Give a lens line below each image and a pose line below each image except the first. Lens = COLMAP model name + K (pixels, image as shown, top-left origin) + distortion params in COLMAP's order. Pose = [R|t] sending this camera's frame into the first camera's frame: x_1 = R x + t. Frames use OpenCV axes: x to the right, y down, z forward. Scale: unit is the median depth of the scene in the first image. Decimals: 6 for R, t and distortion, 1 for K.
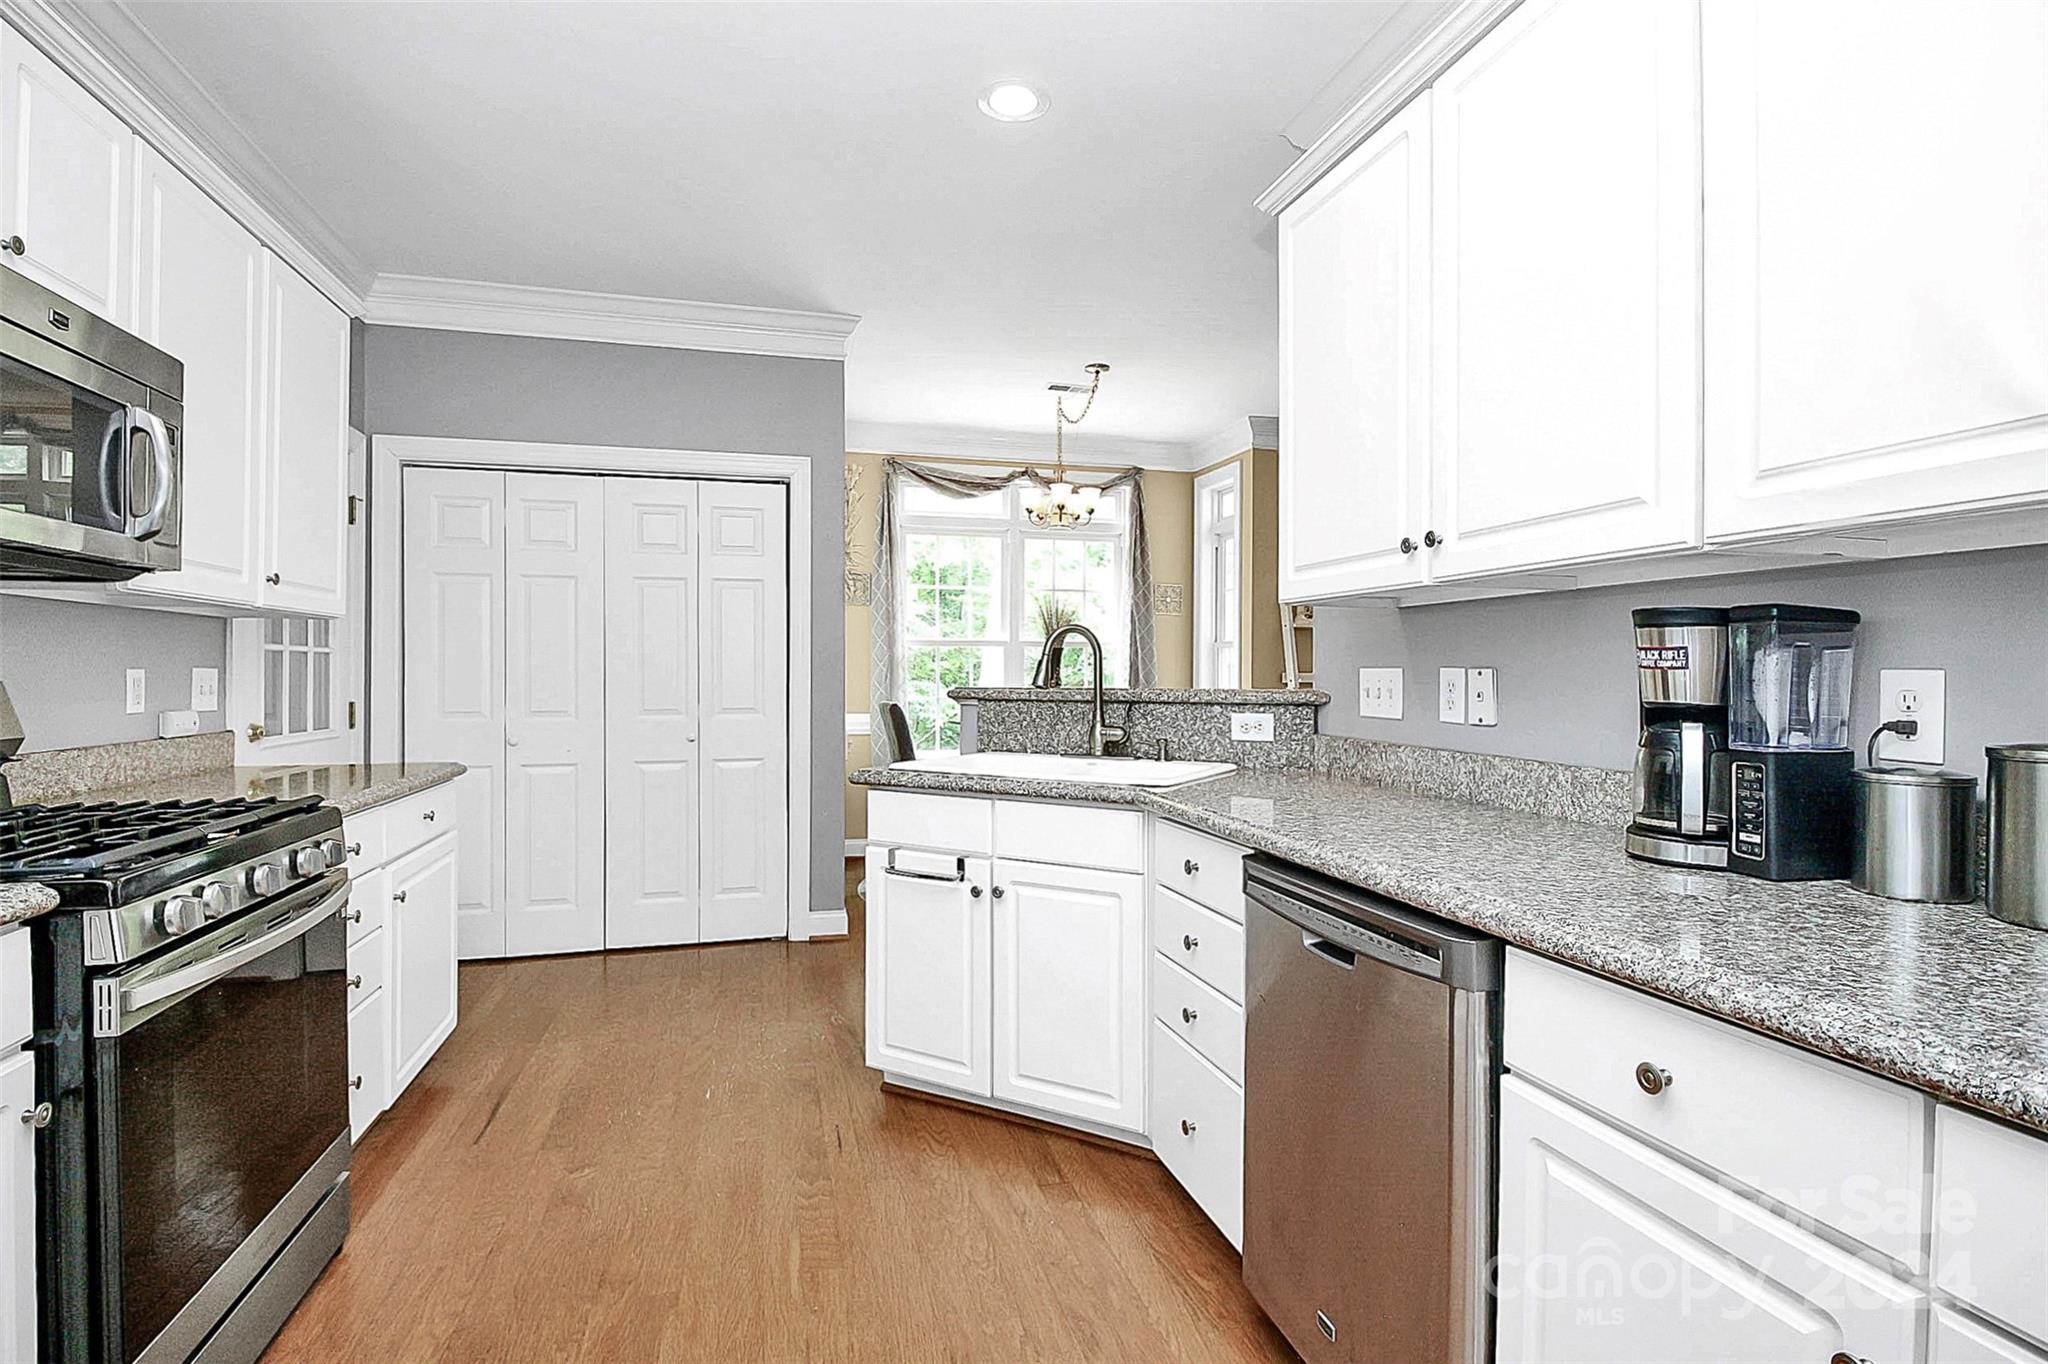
lens RADIAL K [[965.6, 0, 1026.3], [0, 965.6, 675.9], [0, 0, 1]] dist [0.003679, -0.008614]
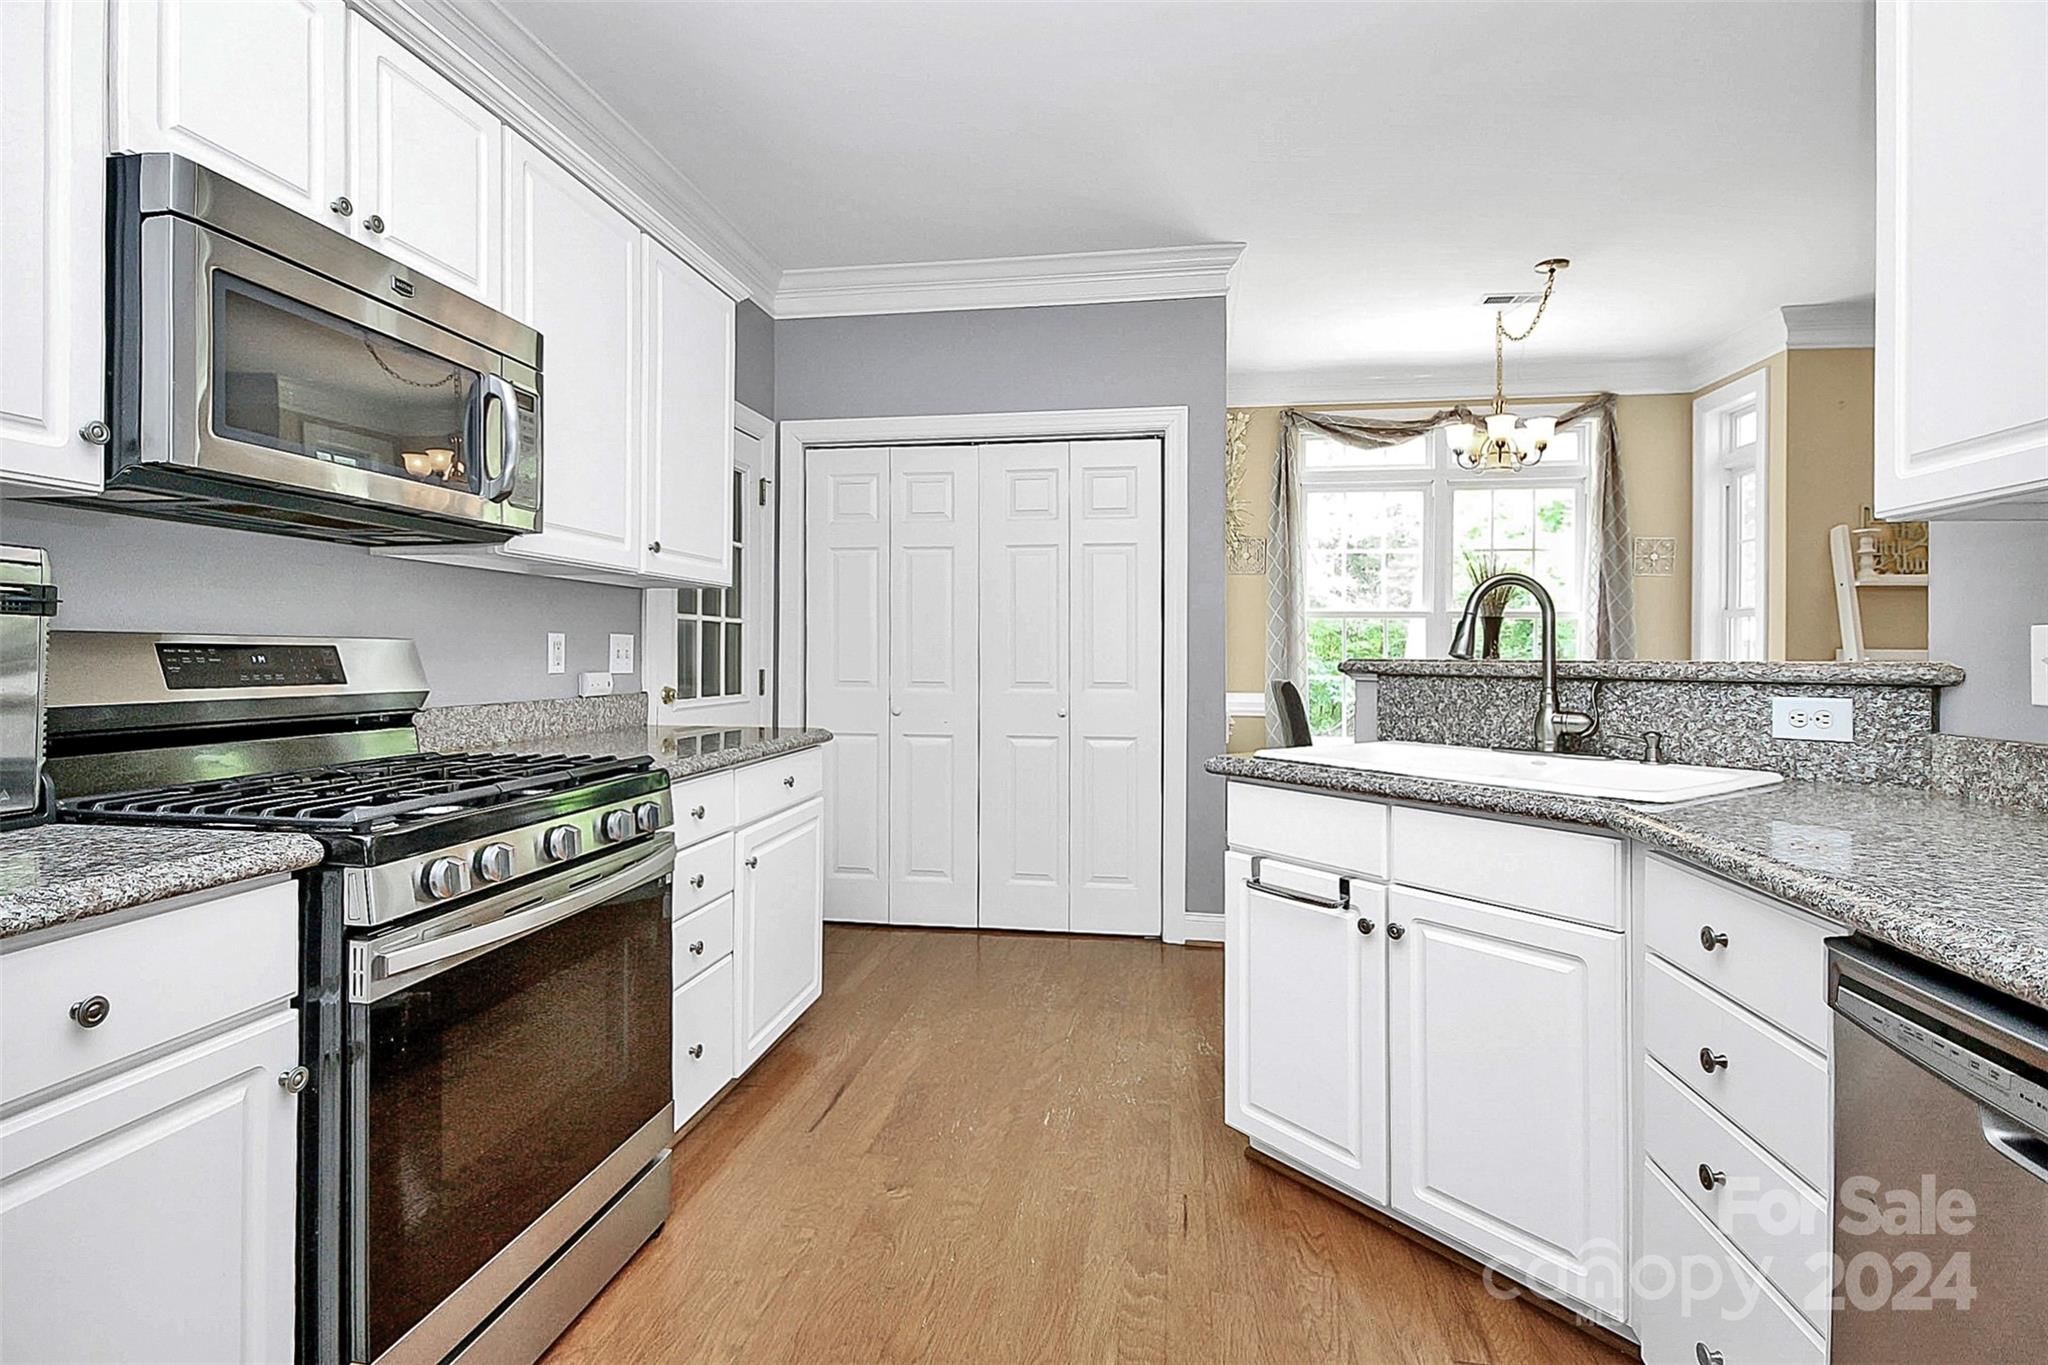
lens RADIAL K [[965.6, 0, 1027.1], [0, 965.6, 632.9], [0, 0, 1]] dist [0.003679, -0.008614]
pose [[0.909752, -0.005515, -0.415115, 0.020624], [-0.005222, 0.999681, -0.024726, 0.014101], [0.415119, 0.024662, 0.909433, 0.187153]]
